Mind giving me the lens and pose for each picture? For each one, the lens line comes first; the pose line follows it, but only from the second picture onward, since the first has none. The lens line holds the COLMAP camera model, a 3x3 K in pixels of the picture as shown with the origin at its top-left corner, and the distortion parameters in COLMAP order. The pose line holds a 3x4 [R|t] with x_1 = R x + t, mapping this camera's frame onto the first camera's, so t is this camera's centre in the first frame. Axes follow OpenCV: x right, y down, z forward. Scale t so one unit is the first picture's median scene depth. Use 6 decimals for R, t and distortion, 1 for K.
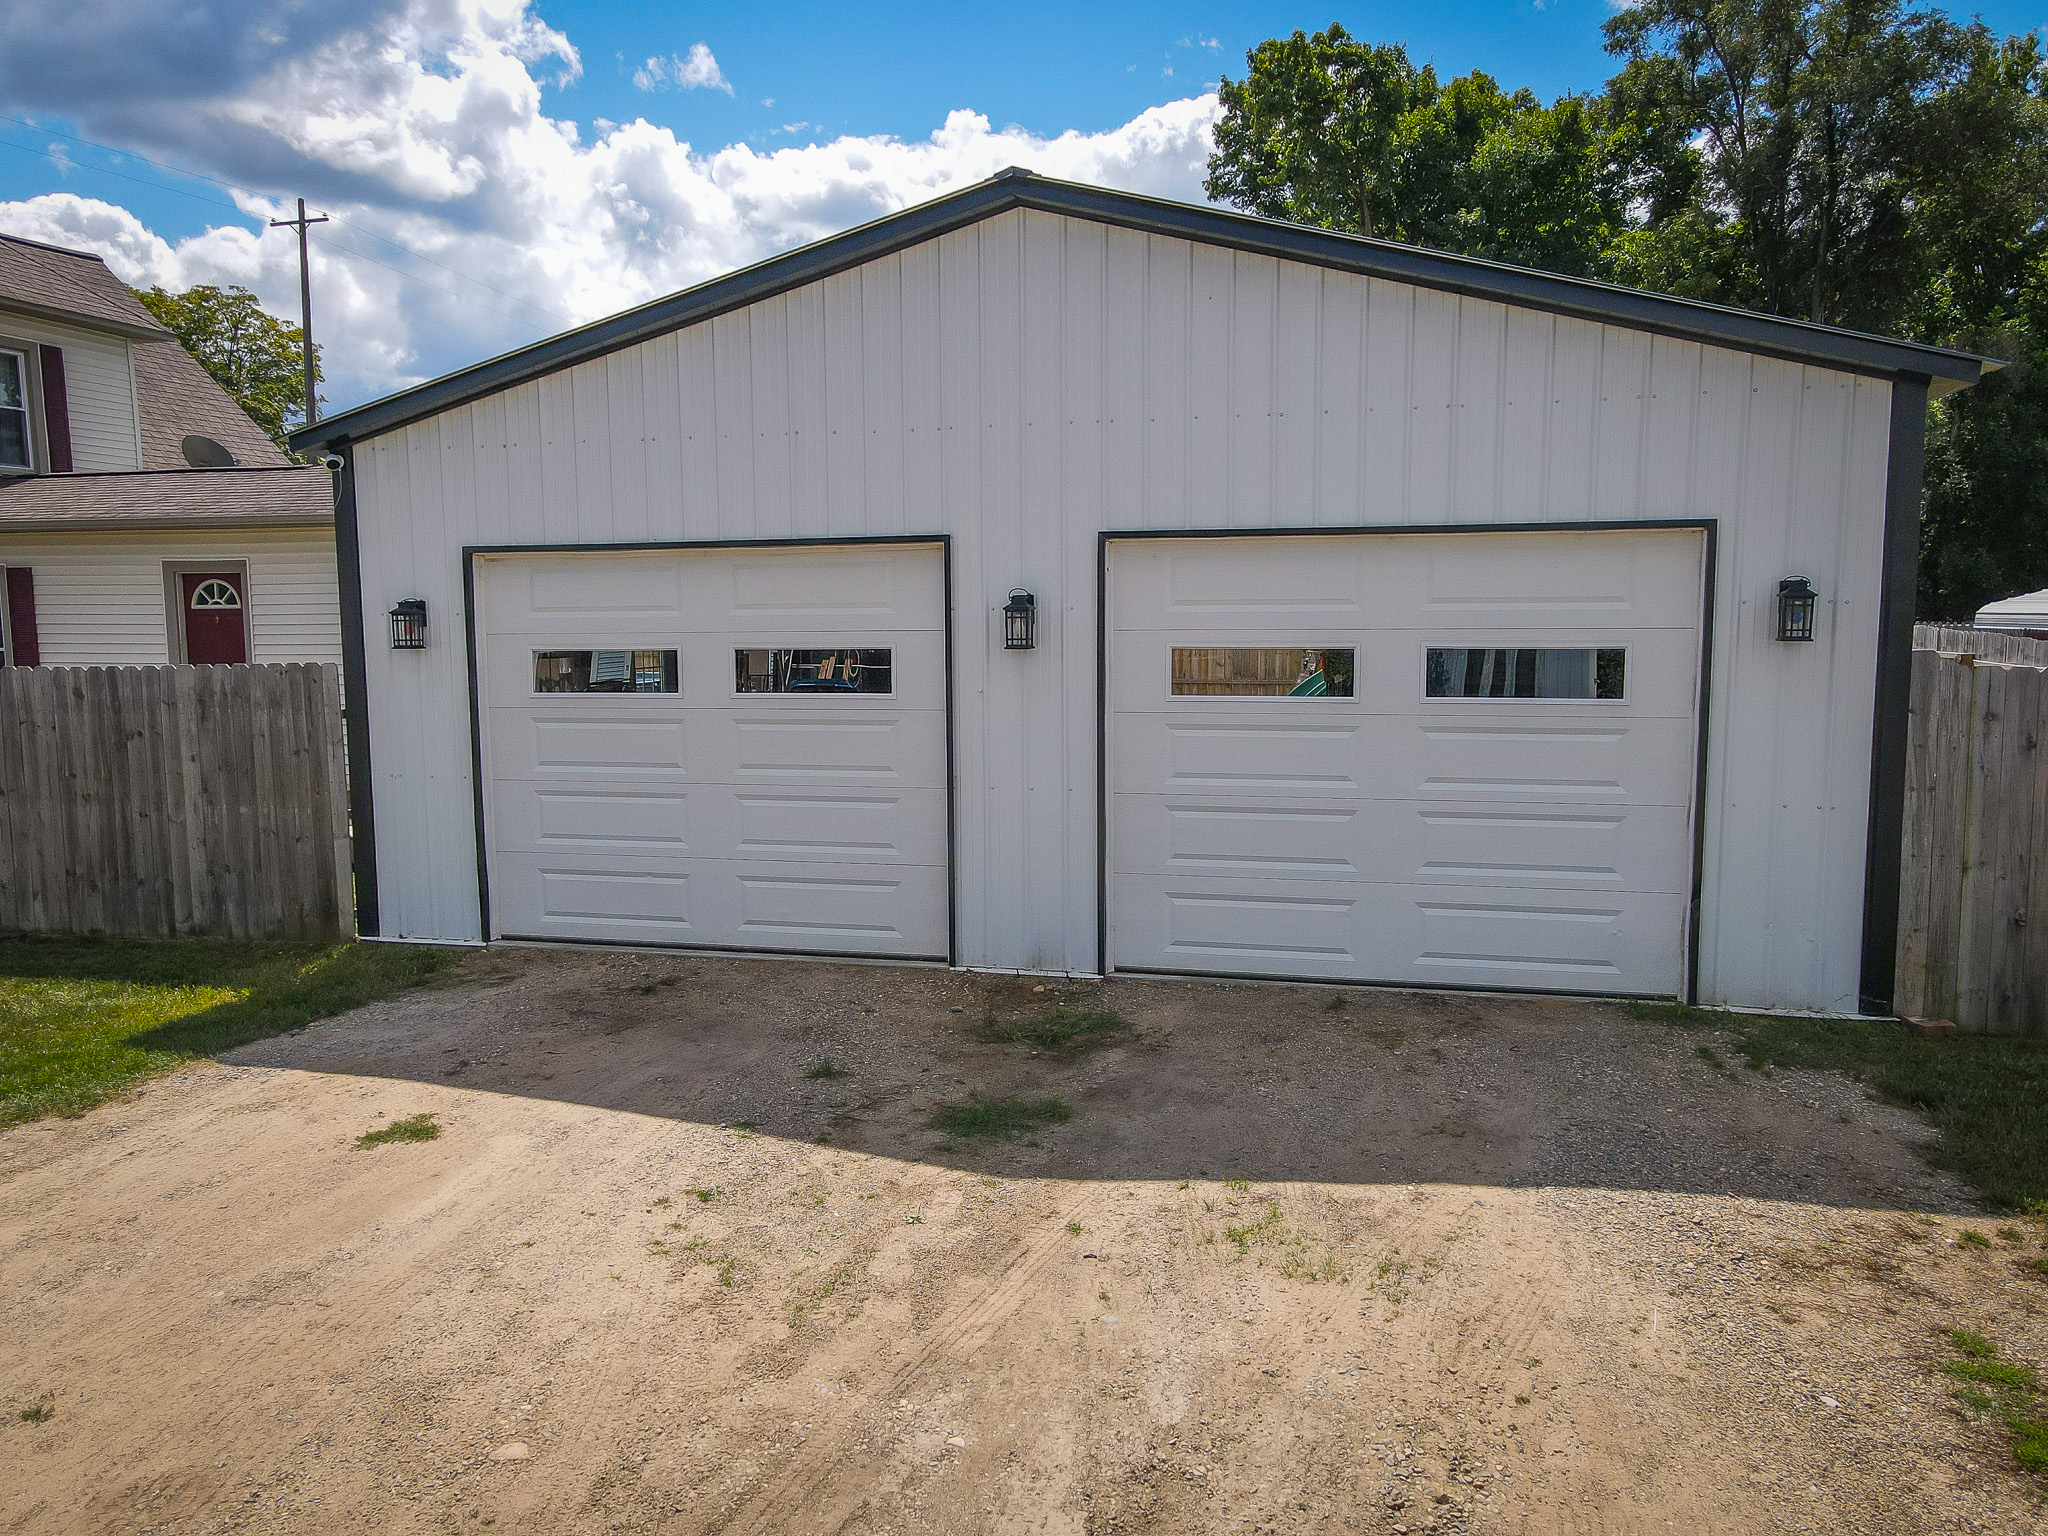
lens RADIAL K [[1497.0, 0, 1012.1], [0, 1497.0, 767.3], [0, 0, 1]] dist [0.021371, 0.002115]
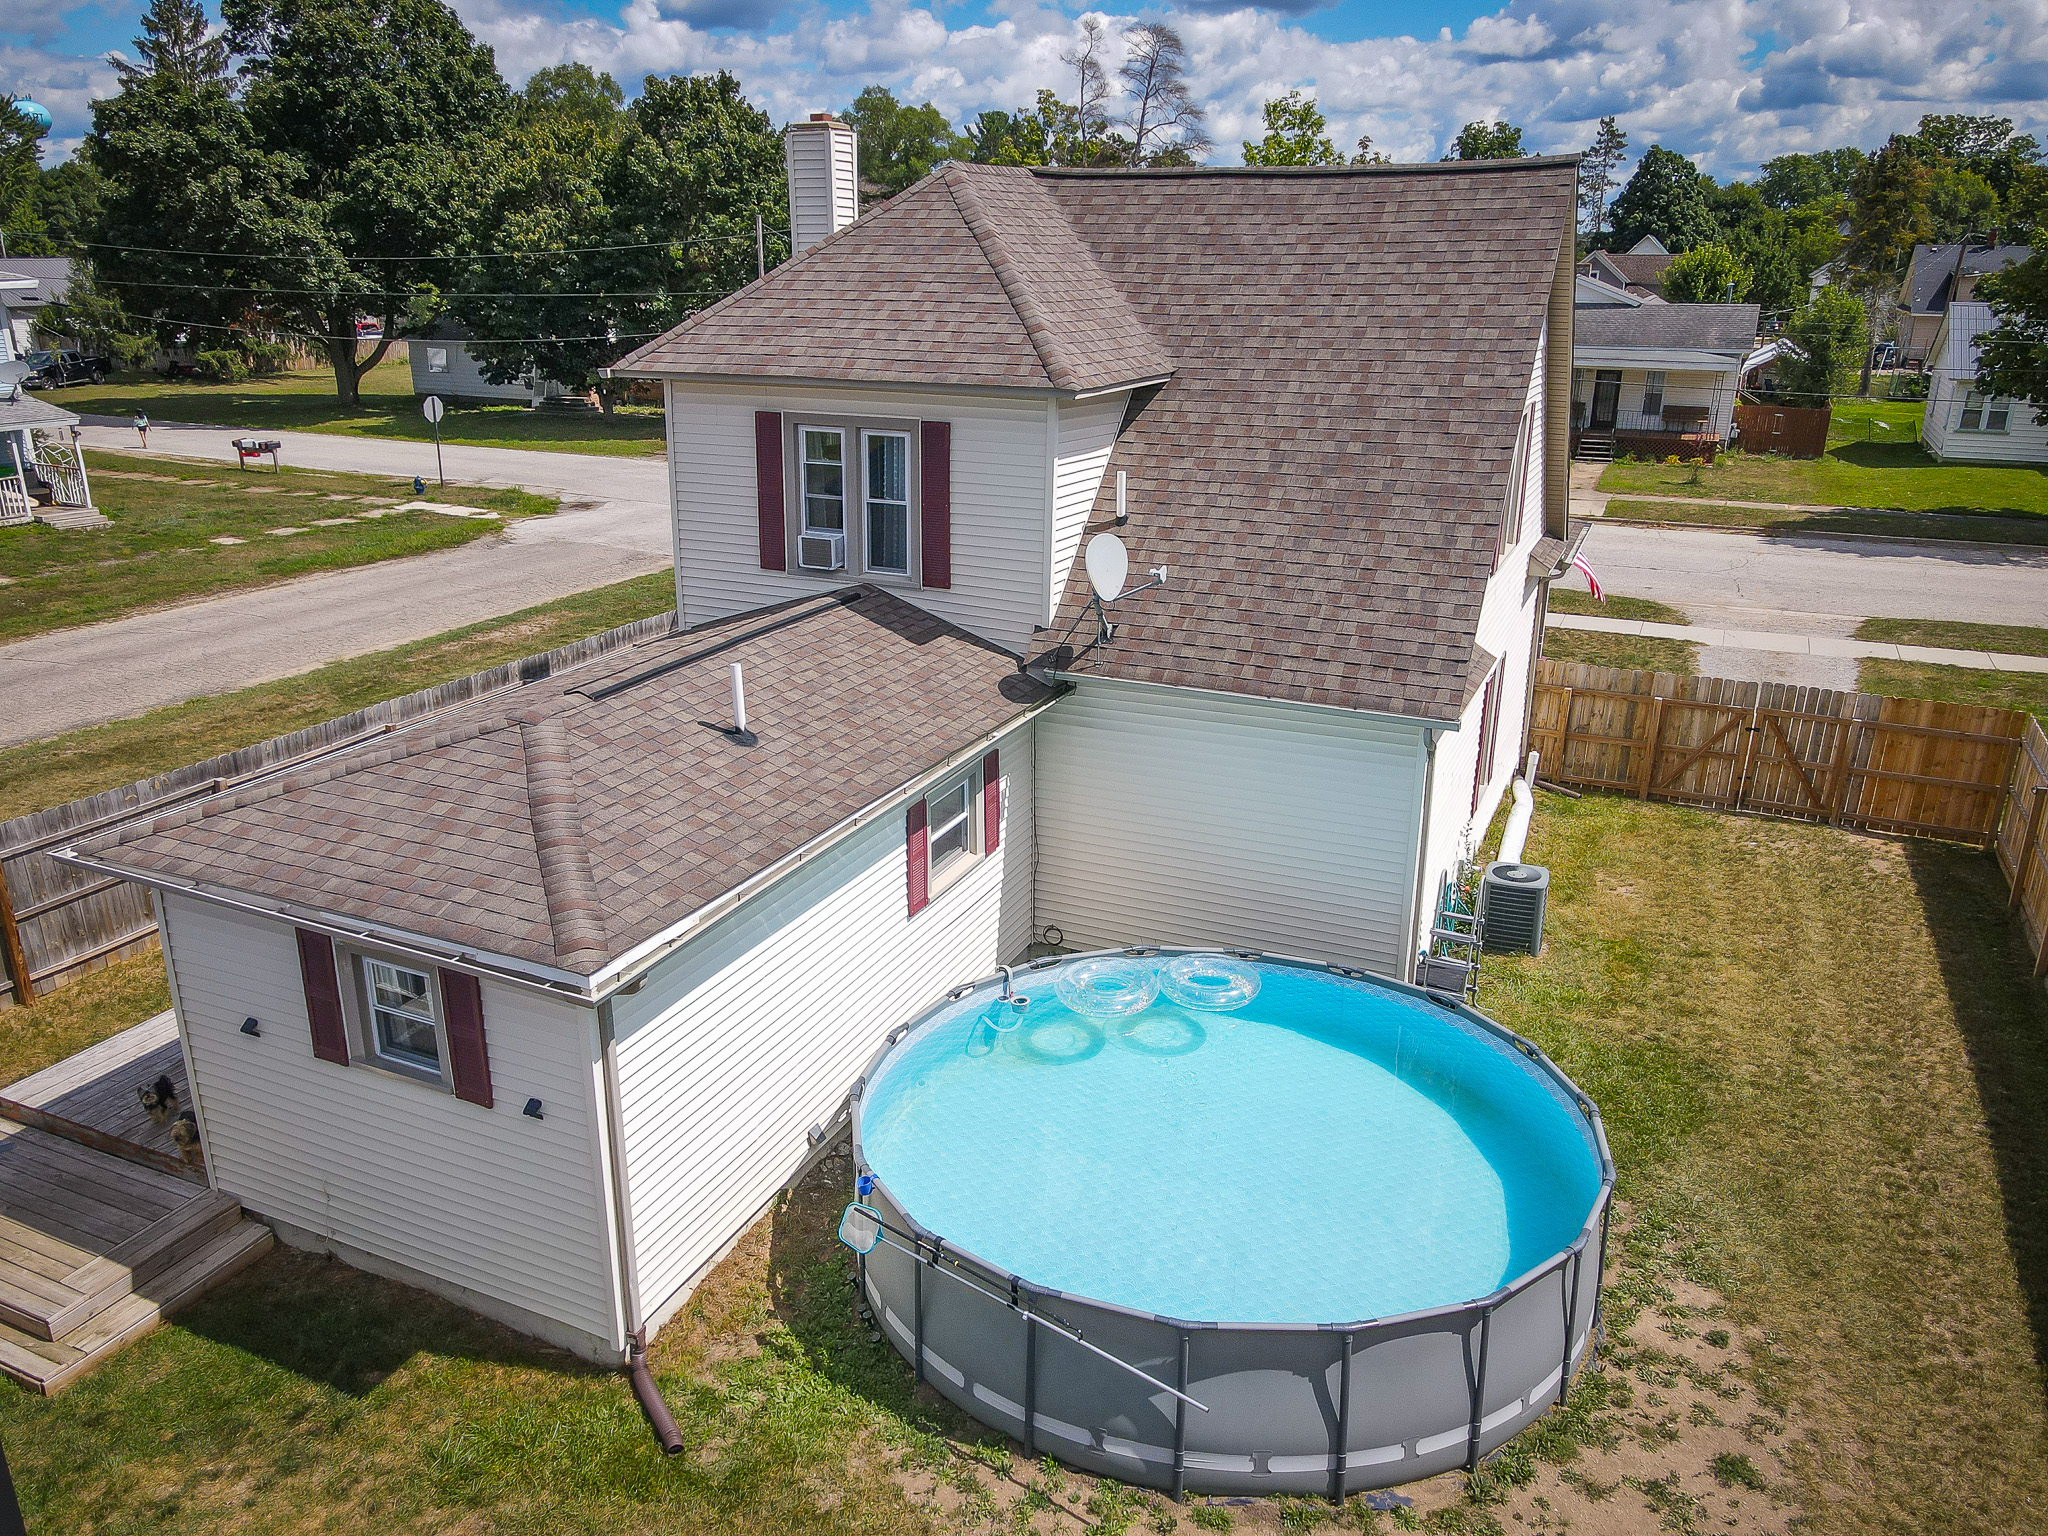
lens RADIAL K [[1505.1, 0, 1000.6], [0, 1505.1, 767.6], [0, 0, 1]] dist [0.006209, 0.000655]
pose [[-0.181760, 0.330072, -0.926292, 0.291268], [-0.107728, 0.929629, 0.352400, -0.881277], [0.977424, 0.163839, -0.133411, 2.636792]]
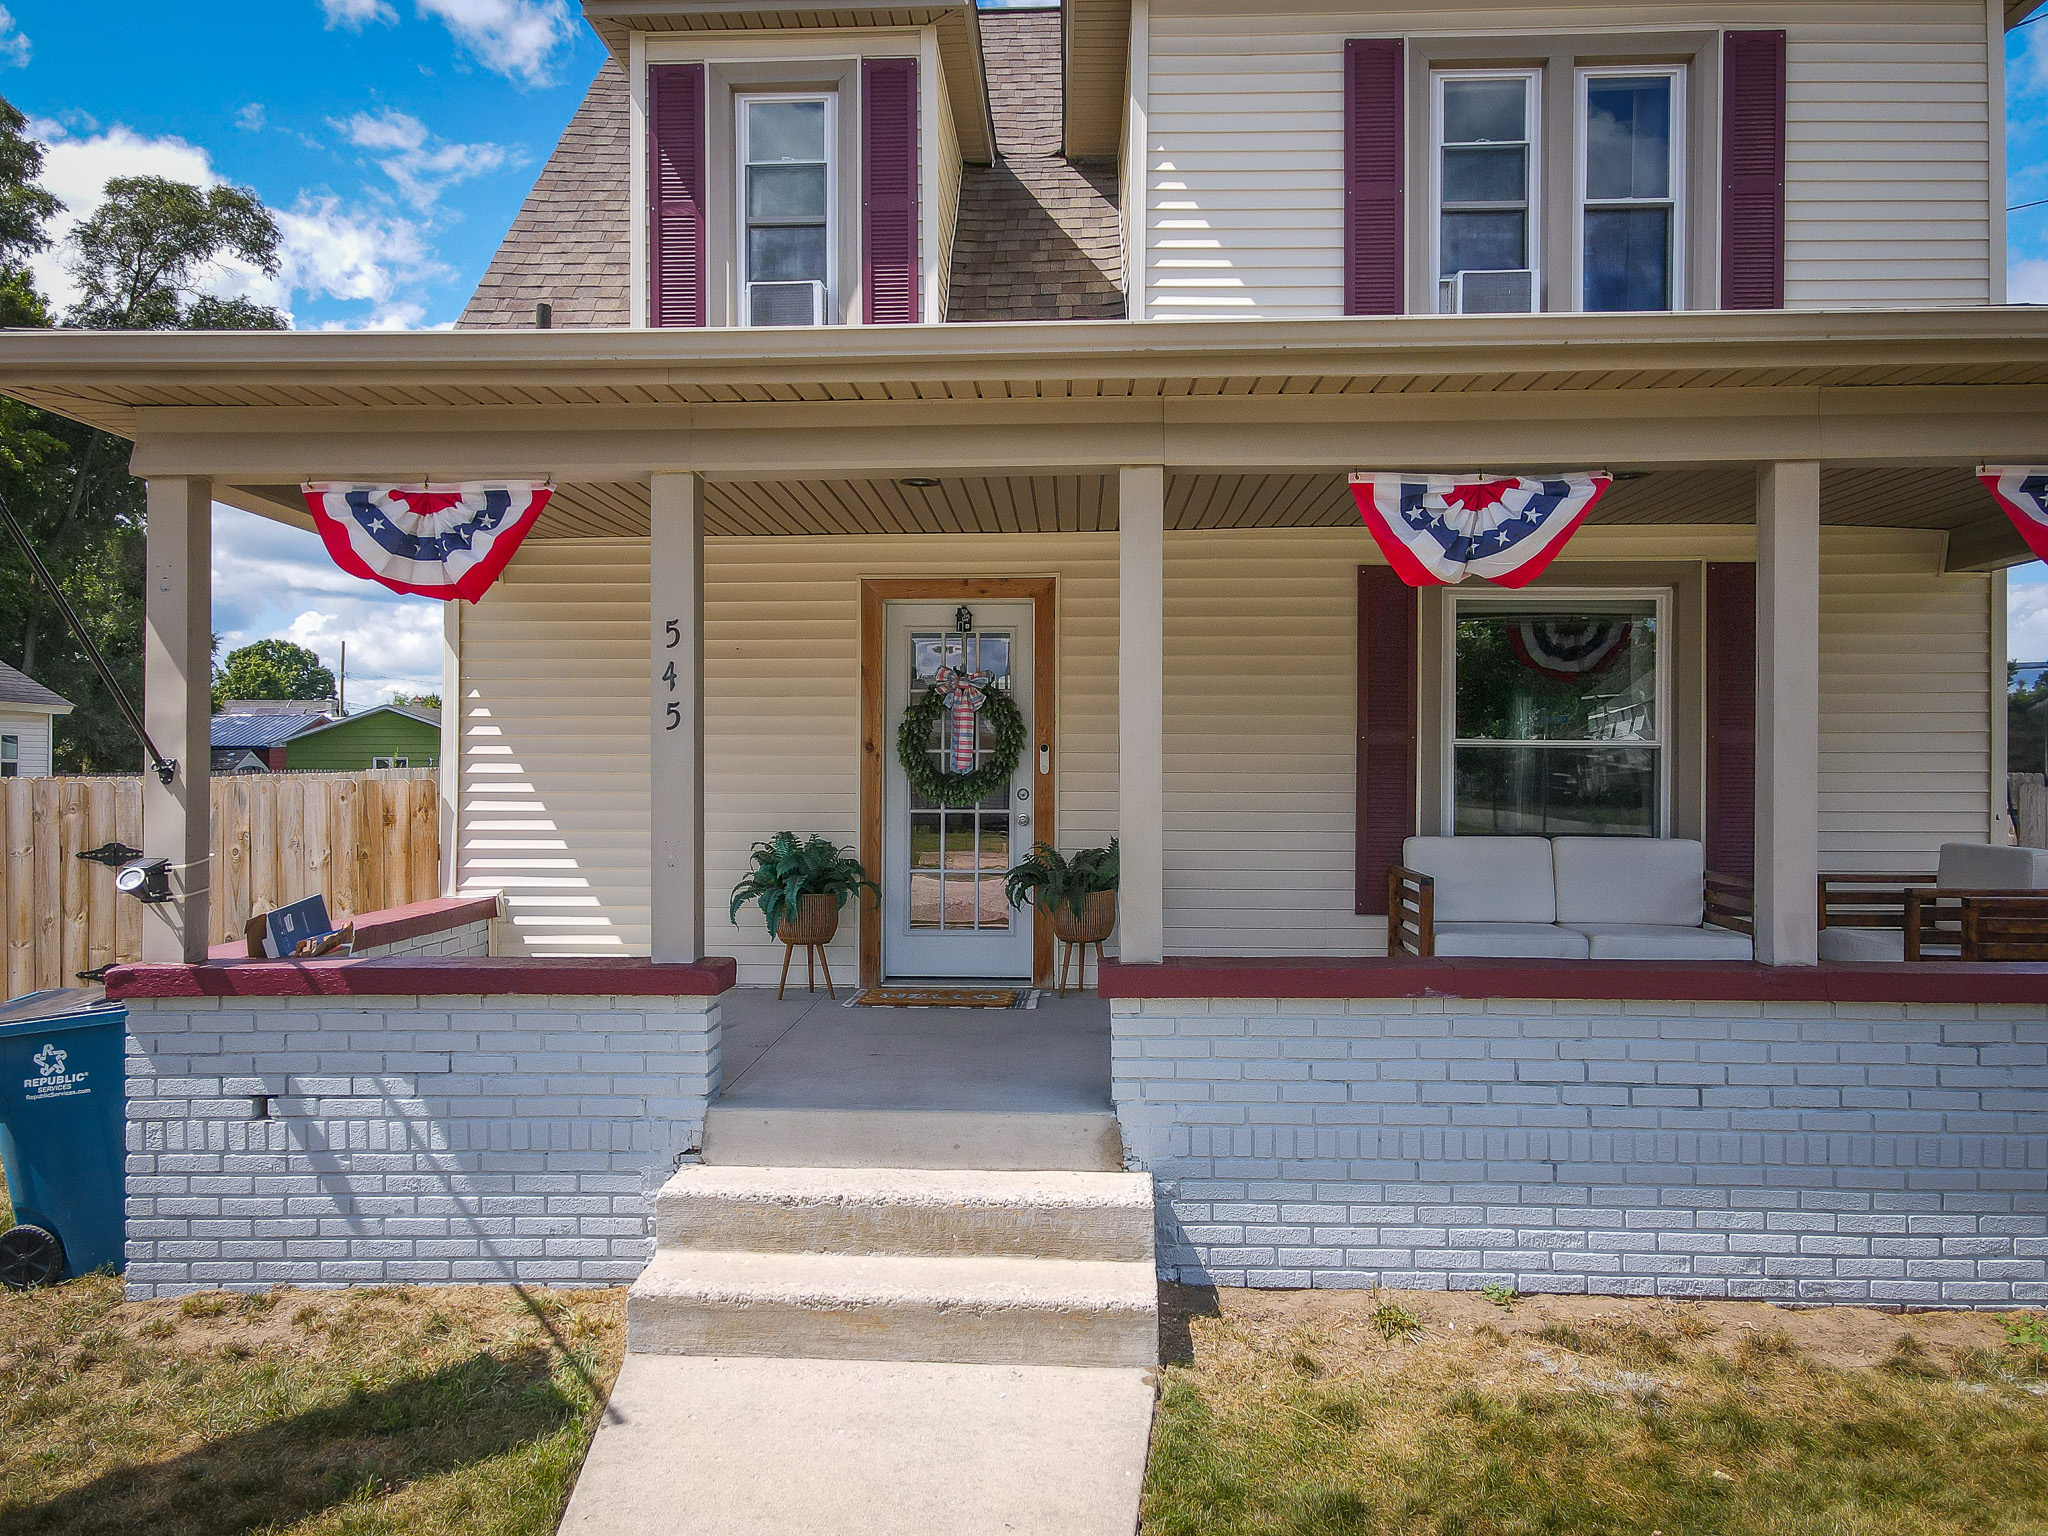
lens RADIAL K [[1497.0, 0, 1012.1], [0, 1497.0, 767.3], [0, 0, 1]] dist [0.021371, 0.002115]
pose [[0.213720, 0.009953, -0.976844, -0.620887], [-0.107624, 0.994101, -0.013418, -0.117483], [0.970949, 0.107999, 0.213530, 1.669614]]
